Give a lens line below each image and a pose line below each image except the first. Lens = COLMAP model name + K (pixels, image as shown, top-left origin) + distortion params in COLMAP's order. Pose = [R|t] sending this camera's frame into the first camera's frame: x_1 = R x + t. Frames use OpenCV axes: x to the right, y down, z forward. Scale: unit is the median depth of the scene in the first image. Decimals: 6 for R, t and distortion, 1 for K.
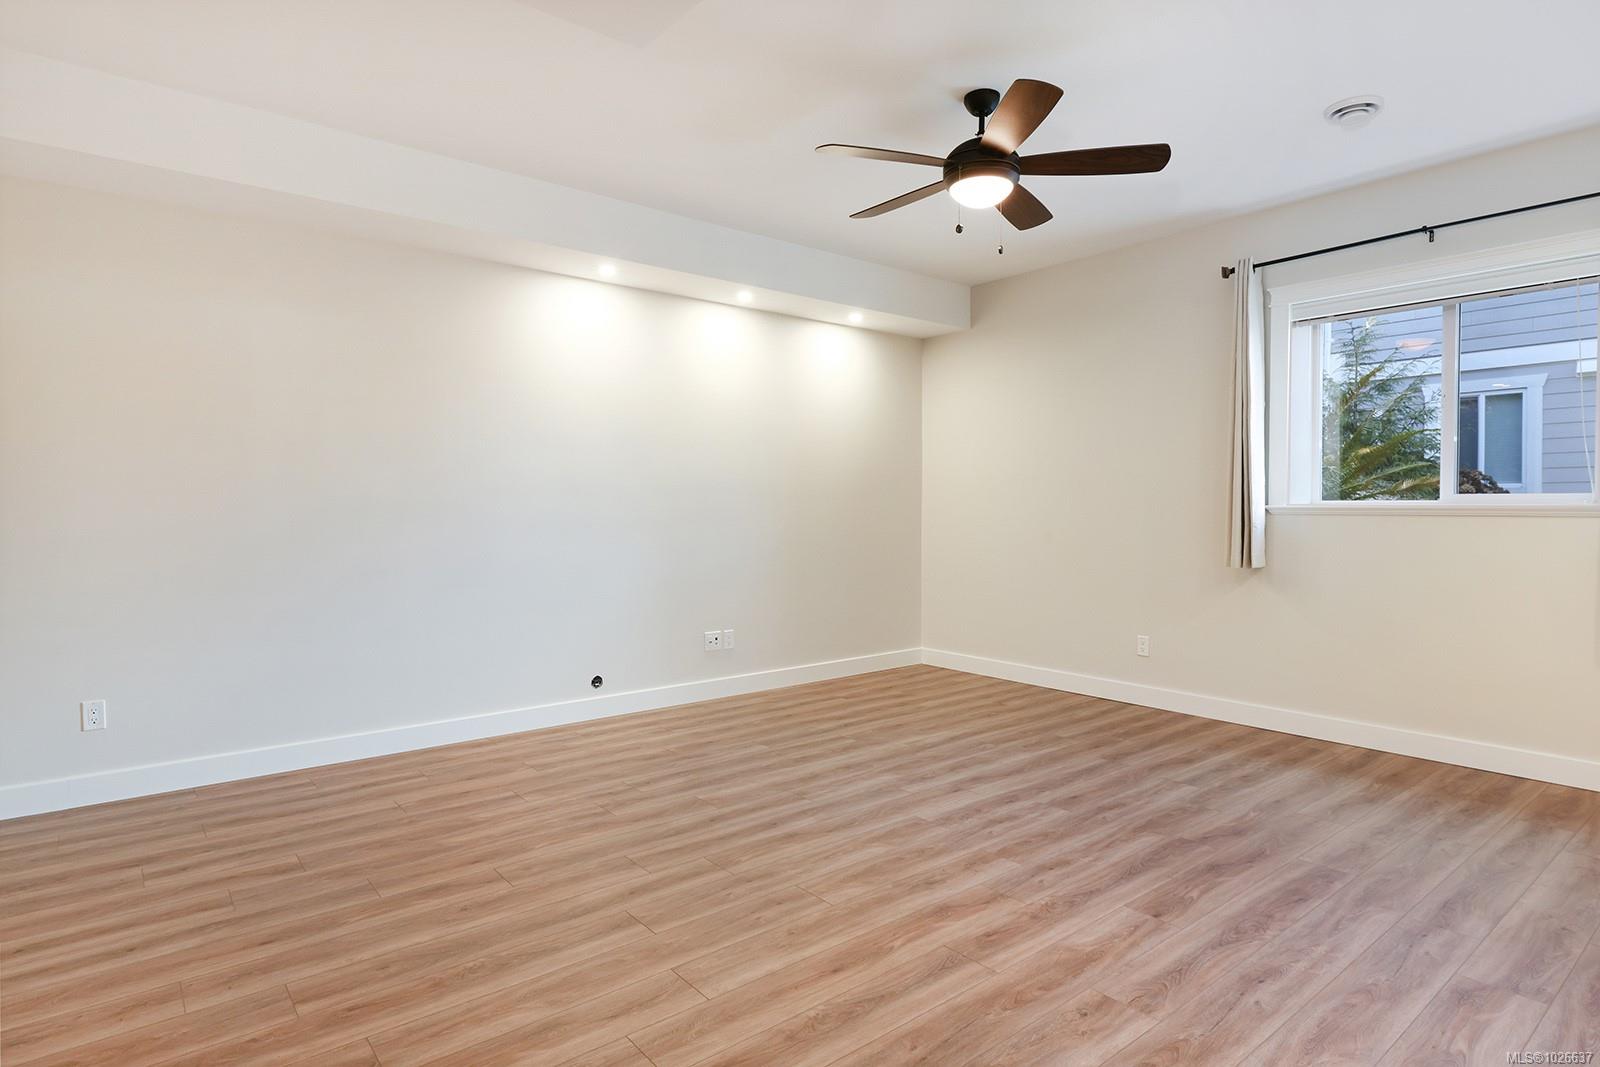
lens RADIAL K [[836.4, 0, 791.0], [0, 836.4, 526.4], [0, 0, 1]] dist [0.001183, 0.000349]
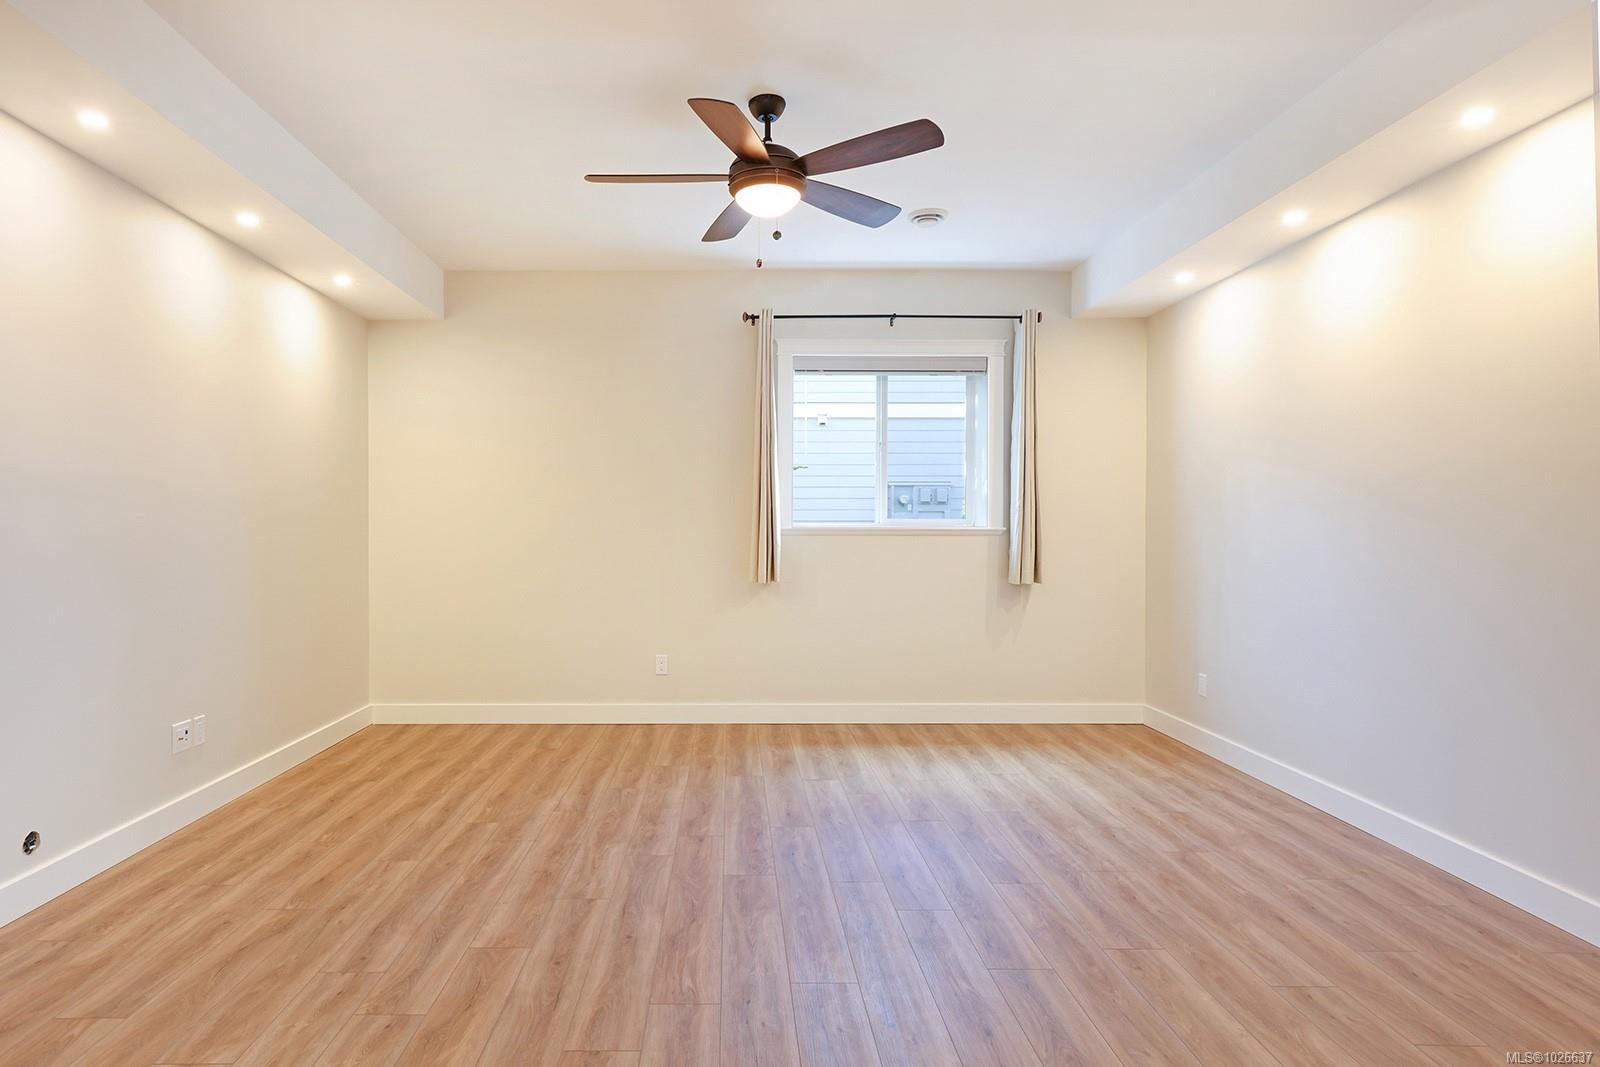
lens RADIAL K [[894.4, 0, 708.5], [0, 894.4, 555.4], [0, 0, 1]] dist [0.013547, -0.000433]
pose [[0.640231, -0.021933, 0.767869, -0.607682], [0.013813, 0.999759, 0.017039, -0.015801], [-0.768058, -0.000303, 0.640380, 0.401417]]
